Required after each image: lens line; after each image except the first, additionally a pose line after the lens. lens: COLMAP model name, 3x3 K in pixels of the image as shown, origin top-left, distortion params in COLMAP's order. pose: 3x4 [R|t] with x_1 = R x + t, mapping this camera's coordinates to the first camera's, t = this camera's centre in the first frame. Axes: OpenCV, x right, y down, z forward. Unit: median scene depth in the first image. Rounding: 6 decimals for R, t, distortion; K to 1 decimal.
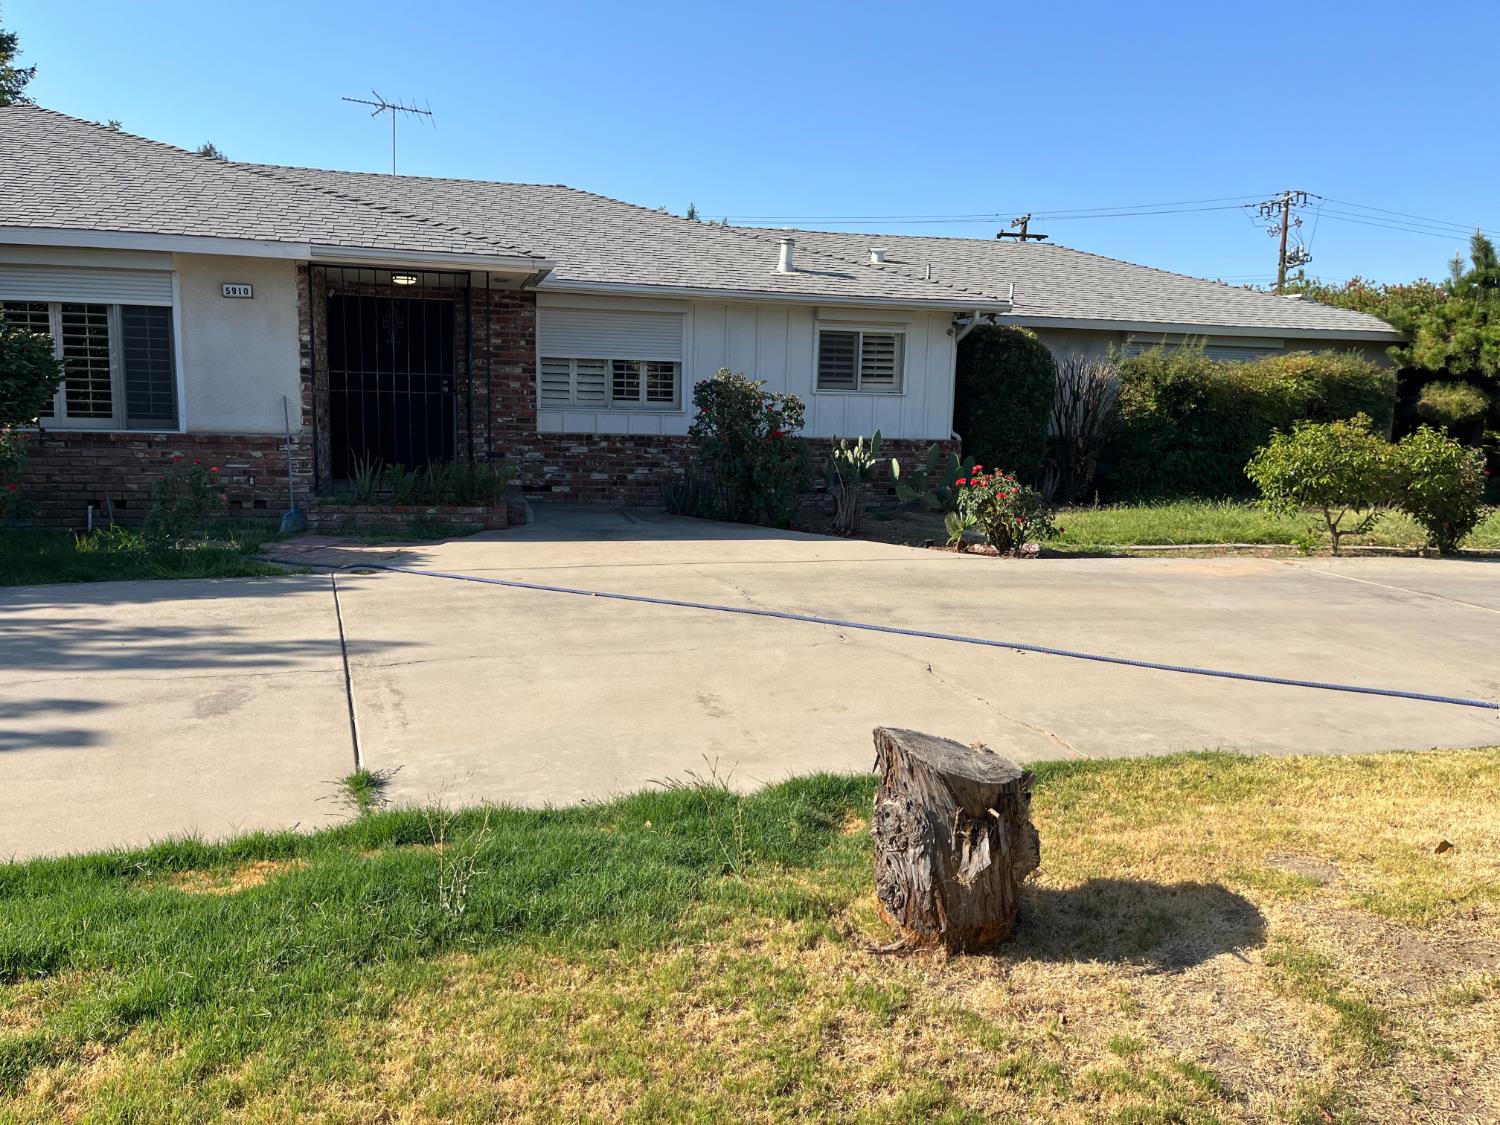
lens RADIAL K [[1139.7, 0, 752.7], [0, 1139.7, 560.4], [0, 0, 1]] dist [0.070176, -0.093833]
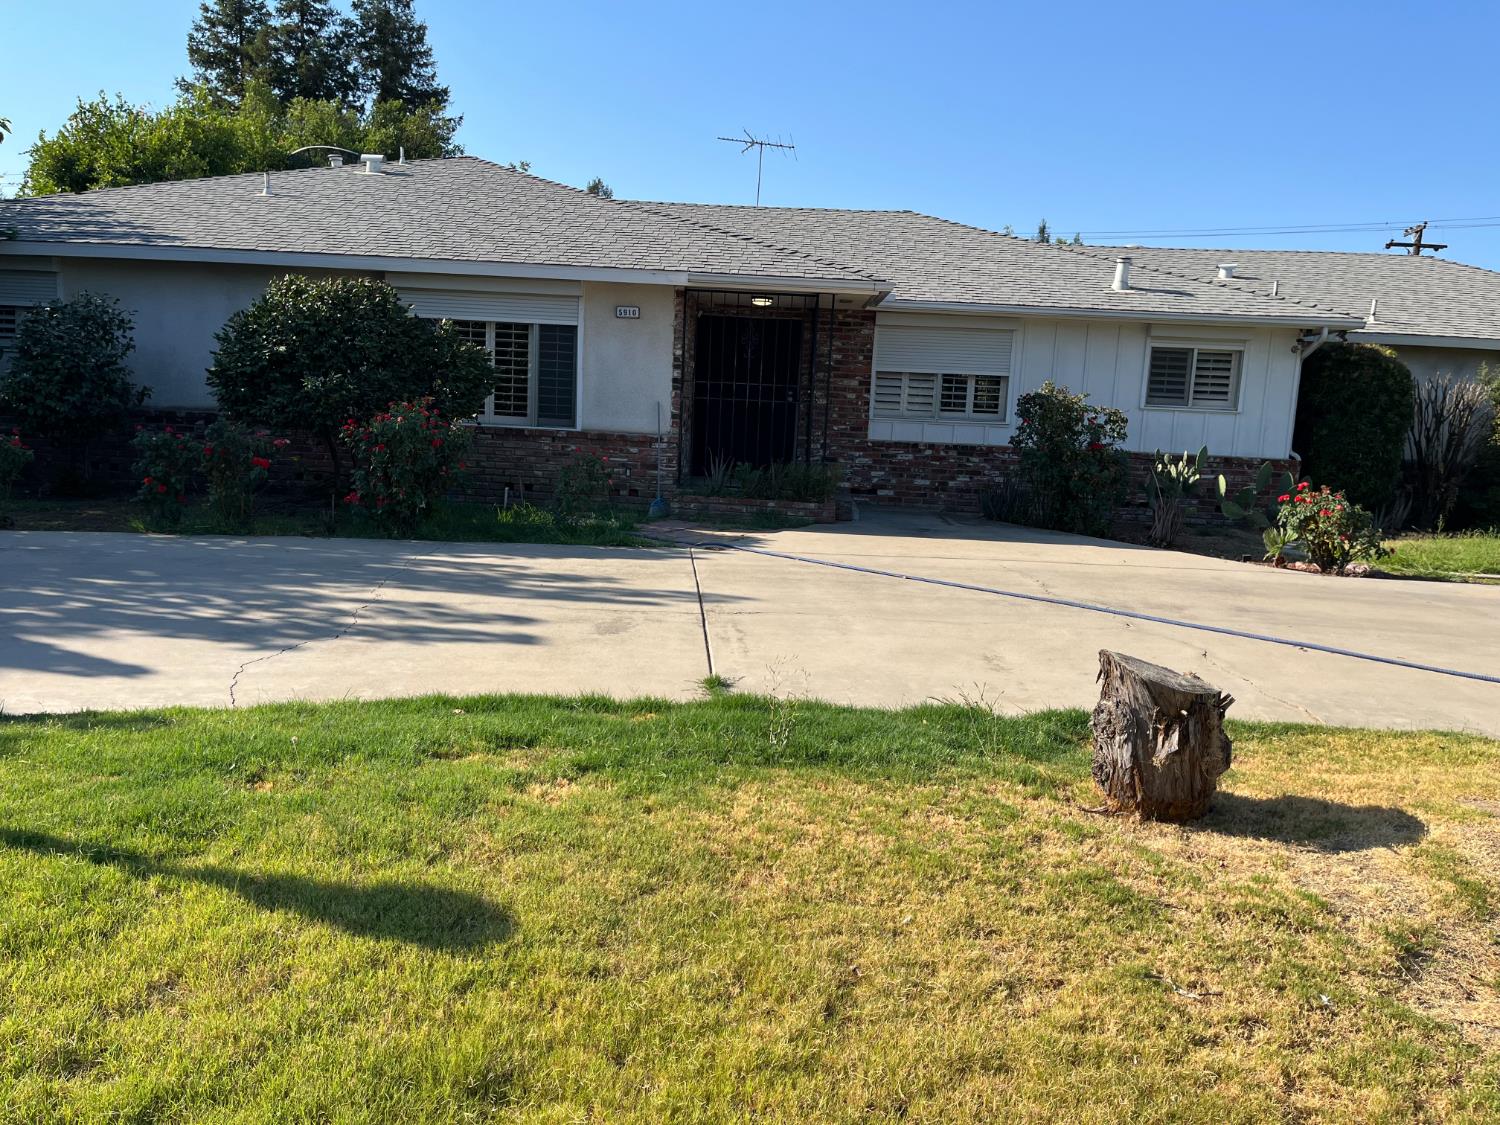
lens RADIAL K [[1139.7, 0, 742.2], [0, 1139.7, 559.6], [0, 0, 1]] dist [0.070176, -0.093833]
pose [[0.955467, 0.060567, -0.288817, 0.028034], [-0.065001, 0.997868, -0.005777, 0.025147], [0.287851, 0.024293, 0.957367, -0.114851]]
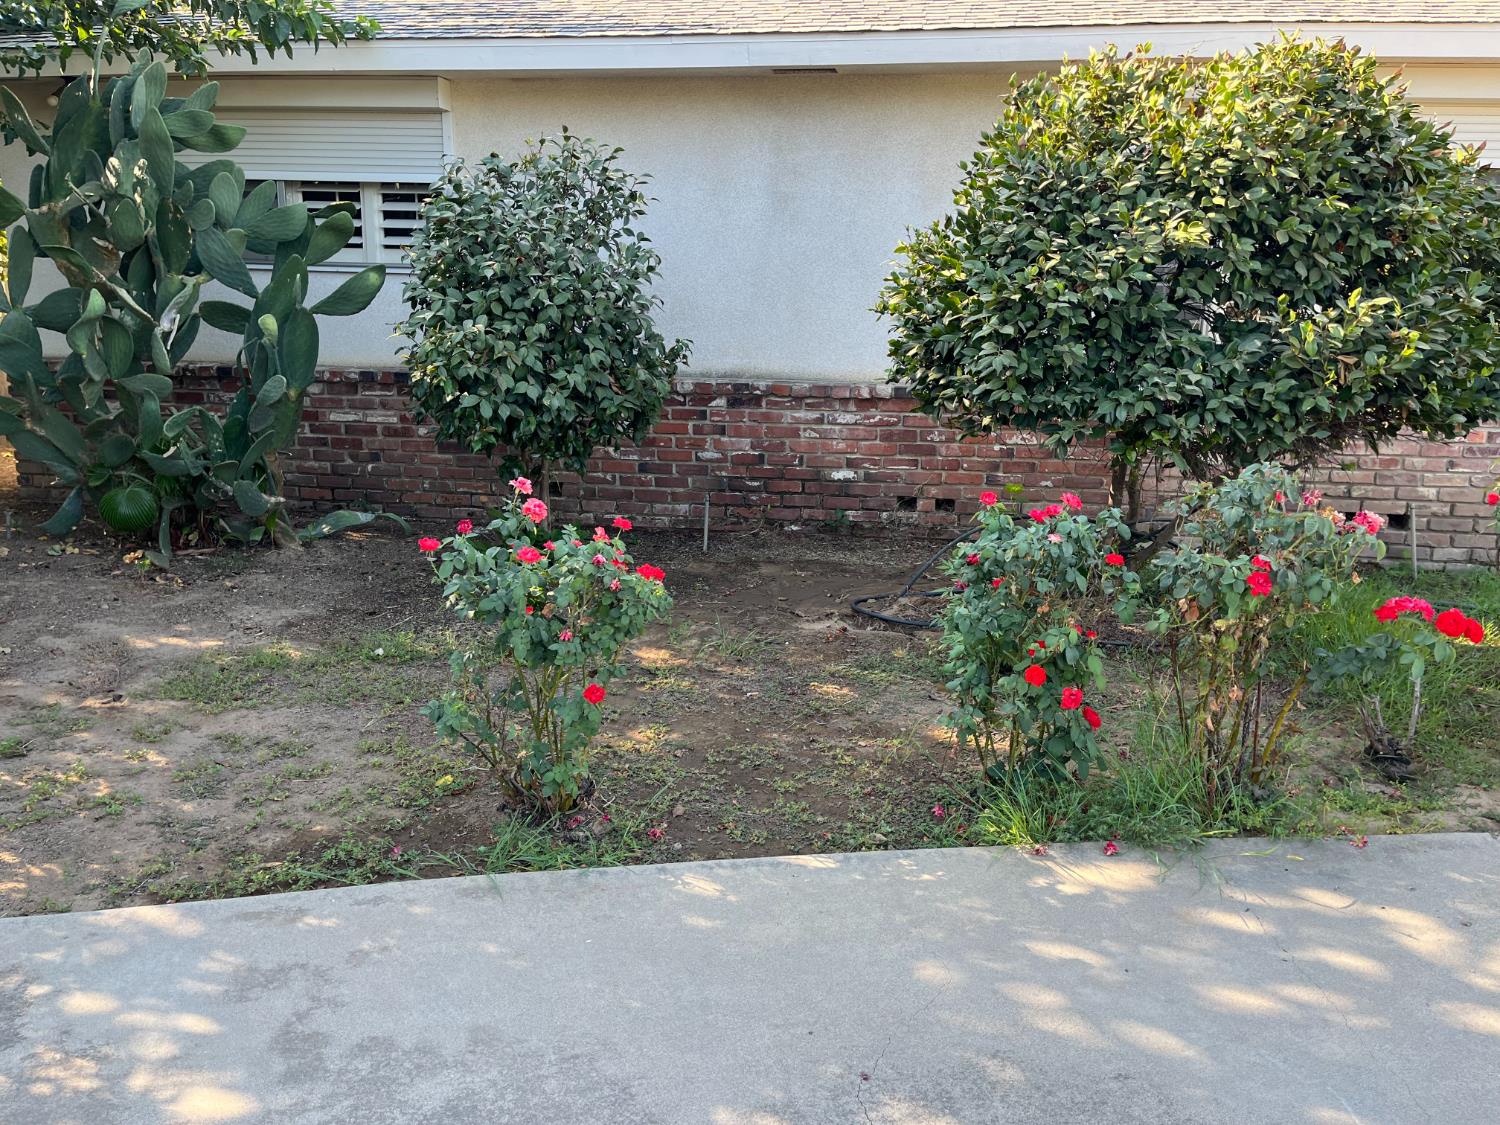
lens RADIAL K [[1139.7, 0, 755.0], [0, 1139.7, 558.0], [0, 0, 1]] dist [0.070176, -0.093833]
pose [[0.922479, 0.076623, -0.378368, -0.786287], [-0.049670, 0.995516, 0.080504, -0.076505], [0.382840, -0.055470, 0.922148, 0.426058]]
